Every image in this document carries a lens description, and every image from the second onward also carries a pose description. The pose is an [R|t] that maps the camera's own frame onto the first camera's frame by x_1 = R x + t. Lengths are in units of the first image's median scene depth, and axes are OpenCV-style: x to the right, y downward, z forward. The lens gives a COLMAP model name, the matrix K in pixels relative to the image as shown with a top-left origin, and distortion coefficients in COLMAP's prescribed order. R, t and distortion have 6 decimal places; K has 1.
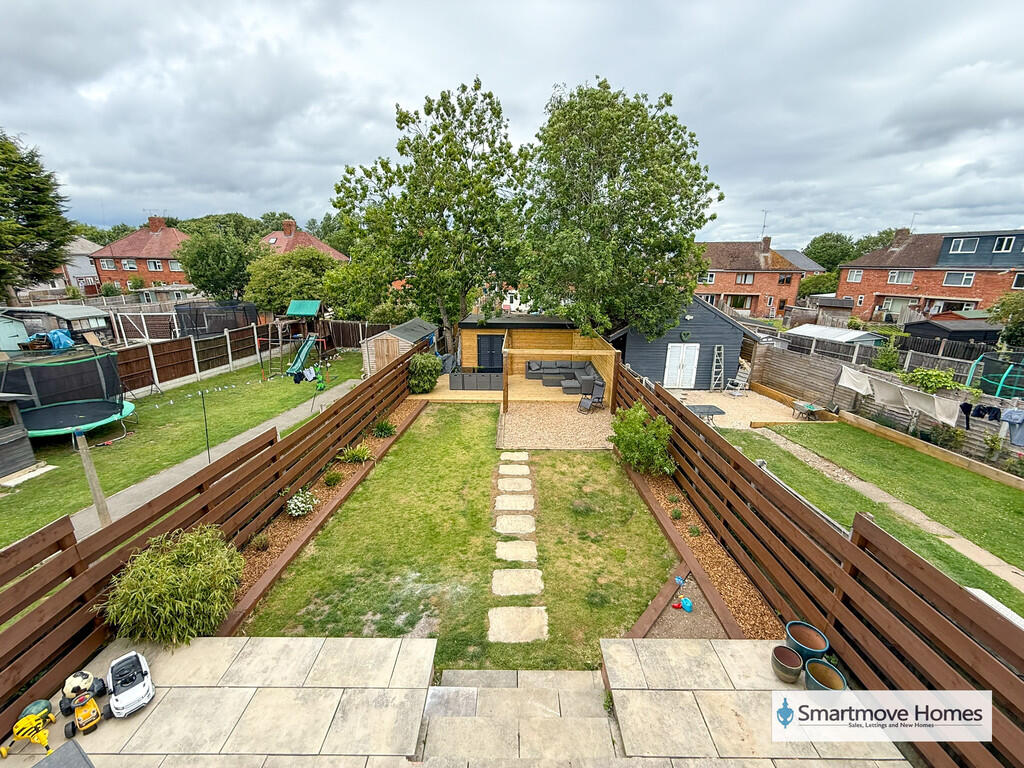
lens RADIAL K [[409.9, 0, 512.0], [0, 409.9, 384.0], [0, 0, 1]] dist [-0.000855, -0.000124]
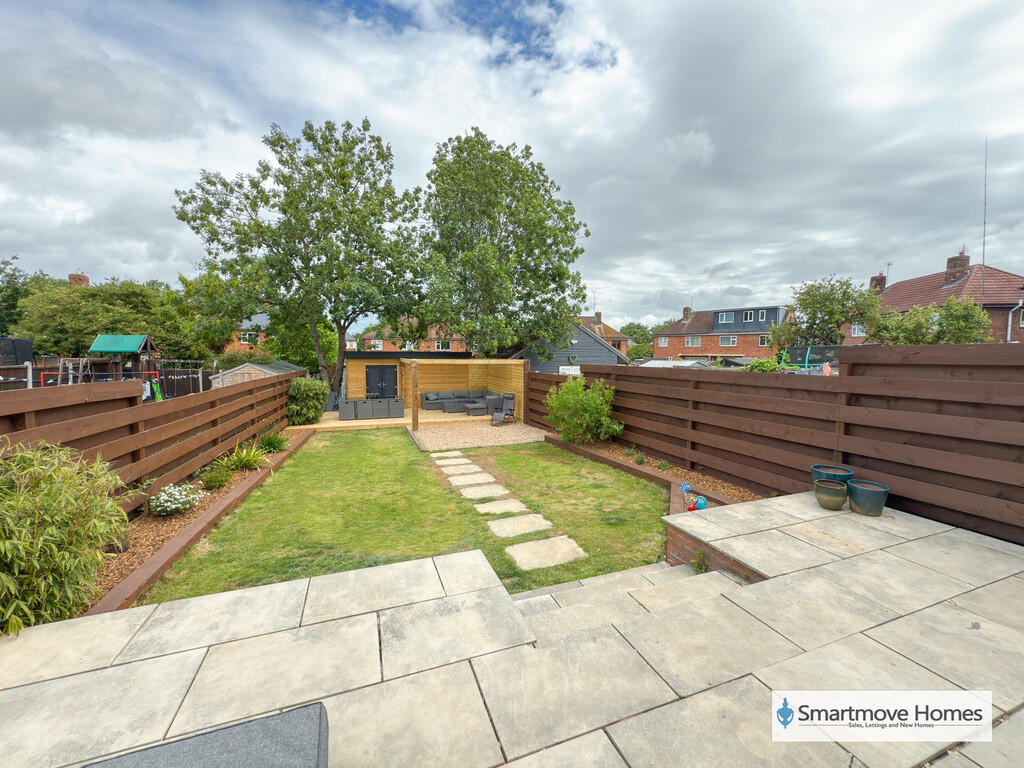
lens RADIAL K [[407.7, 0, 515.0], [0, 407.7, 379.6], [0, 0, 1]] dist [0.001540, -0.000012]
pose [[0.934368, -0.024935, 0.355436, -0.128119], [0.102335, 0.974300, -0.200668, 0.164792], [-0.341297, 0.223871, 0.912906, 0.086131]]
